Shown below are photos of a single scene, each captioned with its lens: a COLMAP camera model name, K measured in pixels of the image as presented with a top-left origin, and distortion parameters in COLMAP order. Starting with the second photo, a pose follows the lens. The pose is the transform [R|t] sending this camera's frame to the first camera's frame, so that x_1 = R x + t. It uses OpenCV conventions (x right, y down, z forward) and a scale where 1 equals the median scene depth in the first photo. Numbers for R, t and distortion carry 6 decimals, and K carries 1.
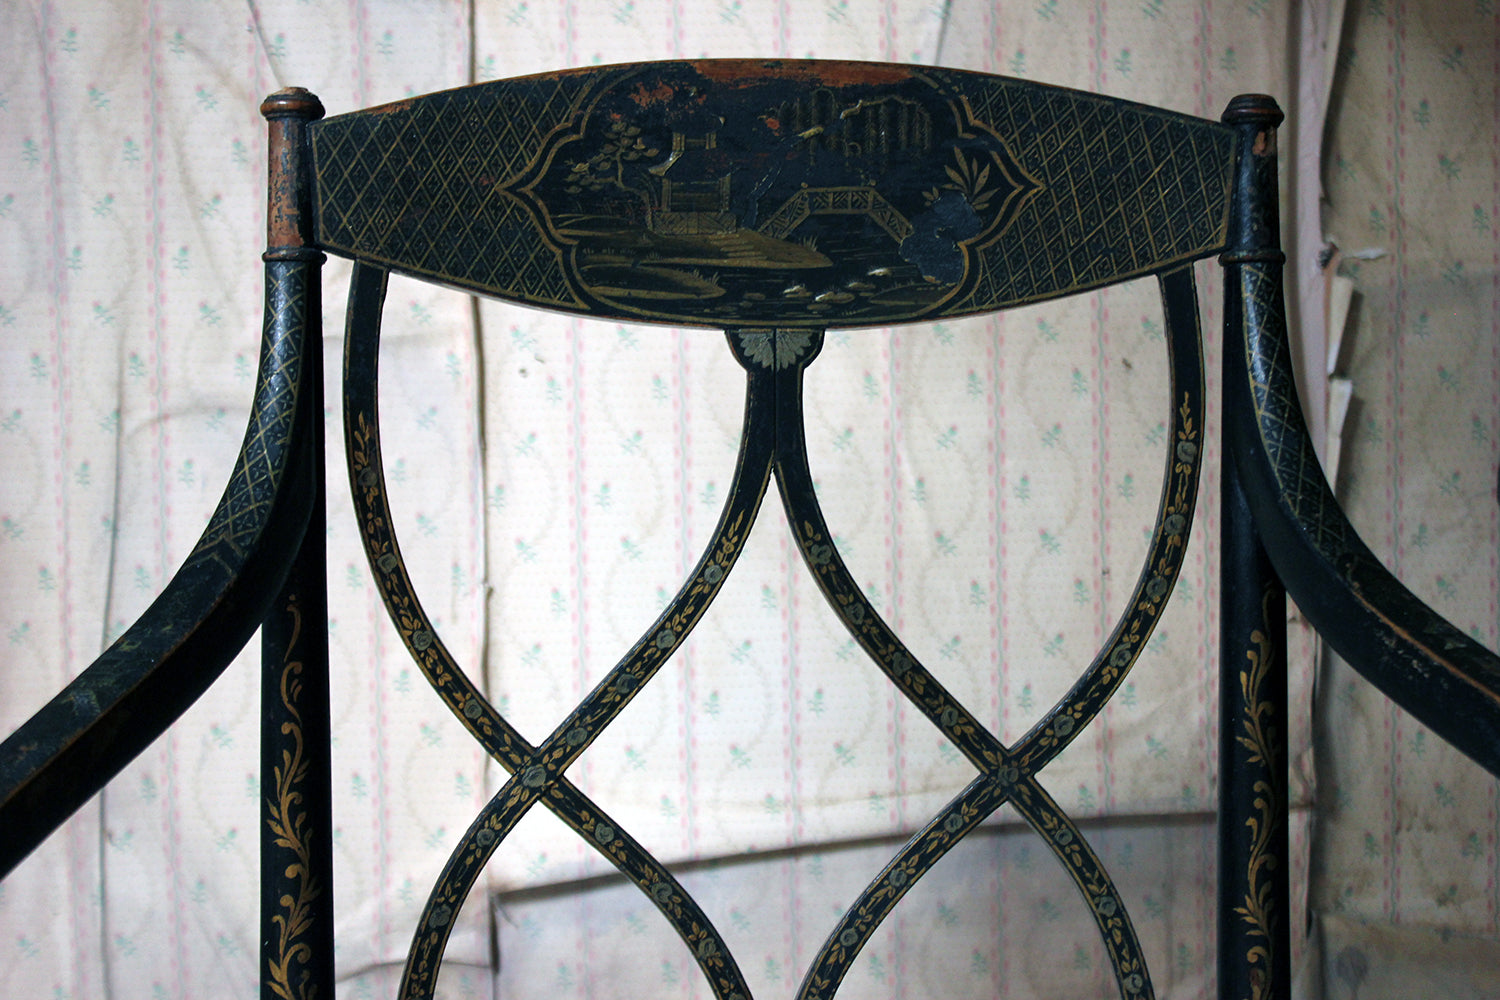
lens RADIAL K [[1916.1, 0, 691.6], [0, 1916.1, 472.7], [0, 0, 1]] dist [-0.014977, 0.035064]
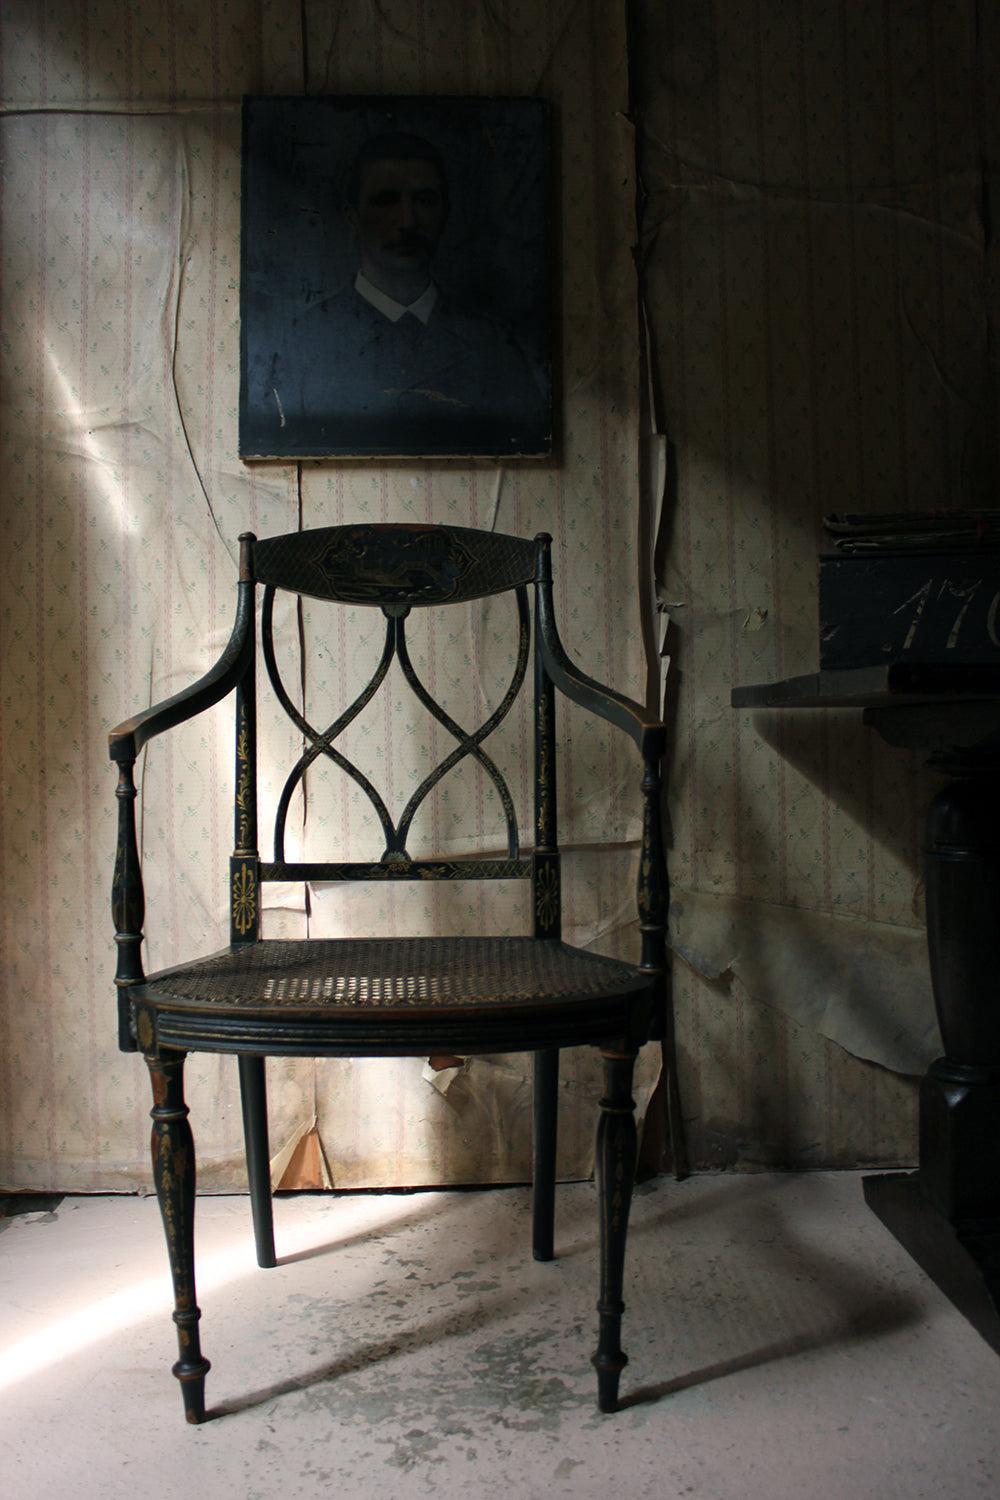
lens RADIAL K [[1384.3, 0, 493.7], [0, 1384.3, 743.5], [0, 0, 1]] dist [-0.152110, 0.143559]
pose [[0.999989, -0.004553, -0.001177, 0.129685], [0.004458, 0.997478, -0.070832, 0.179341], [0.001496, 0.070825, 0.997488, -0.701395]]
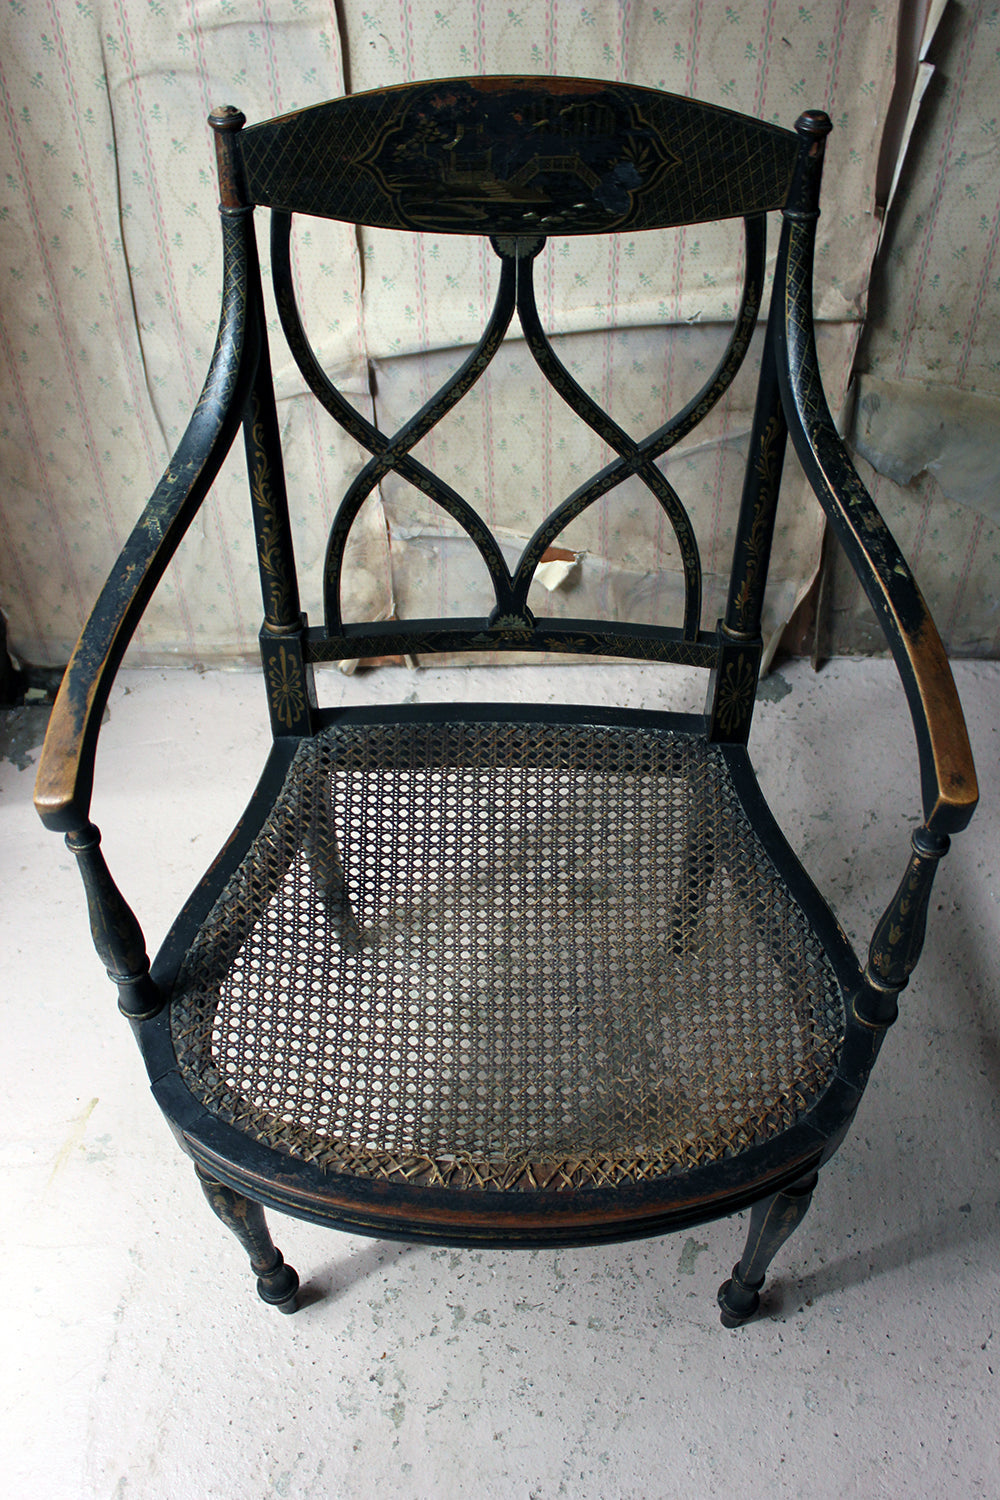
lens RADIAL K [[1474.4, 0, 486.3], [0, 1474.4, 755.6], [0, 0, 1]] dist [-0.140160, 0.154131]
pose [[0.999557, 0.019745, -0.022282, 0.035894], [0.001316, 0.718395, 0.695634, -0.434123], [0.029743, -0.695355, 0.718051, -0.173723]]
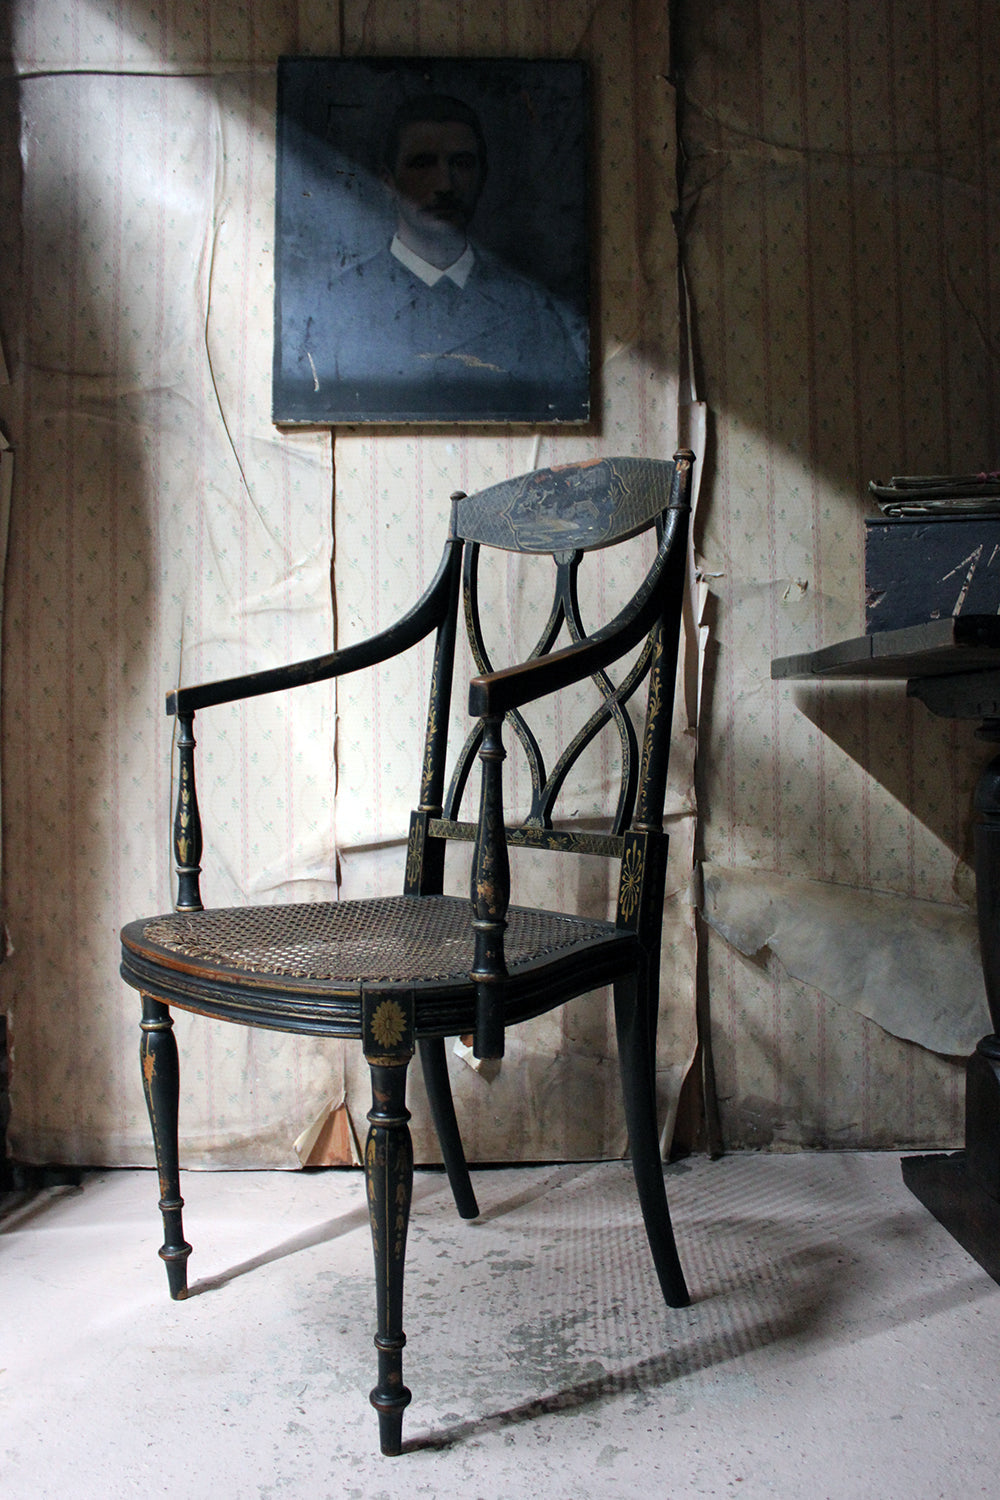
lens RADIAL K [[1342.2, 0, 494.8], [0, 1342.2, 750.0], [0, 0, 1]] dist [-0.159595, 0.146784]
pose [[0.999900, 0.002851, -0.013827, 0.108817], [-0.003725, 0.997968, -0.063607, 0.205560], [0.013618, 0.063653, 0.997879, -0.618737]]
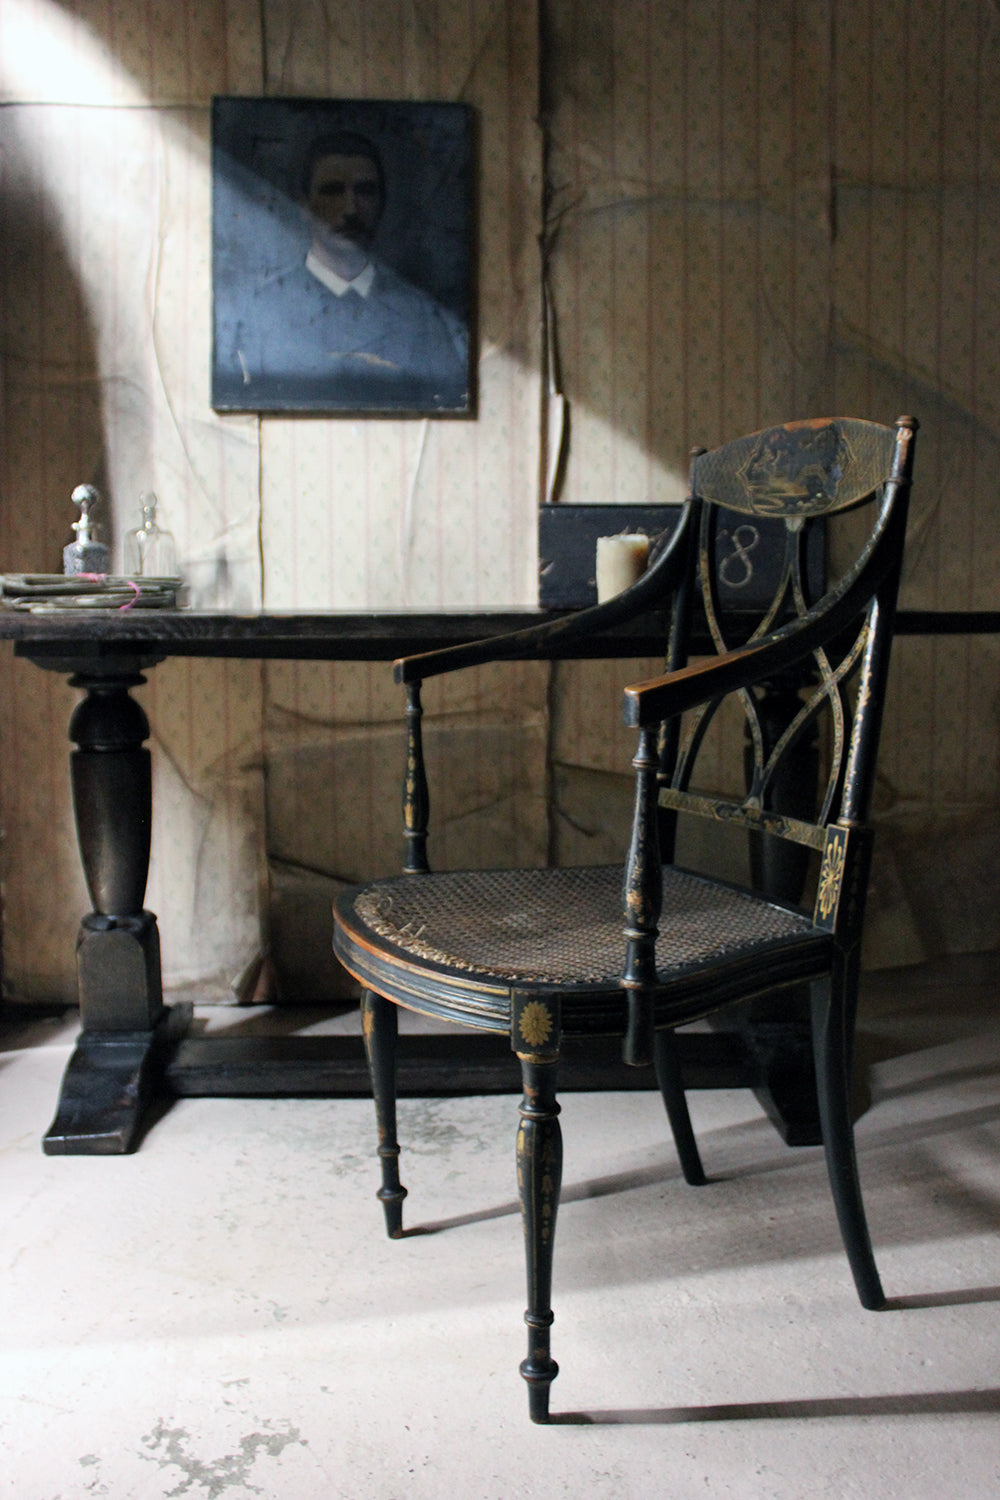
lens RADIAL K [[1411.8, 0, 497.4], [0, 1411.8, 747.6], [0, 0, 1]] dist [-0.160493, 0.172304]
pose [[0.999223, 0.007585, 0.038674, 0.168459], [-0.008828, 0.999447, 0.032074, 0.142698], [-0.038410, -0.032390, 0.998737, -1.157810]]
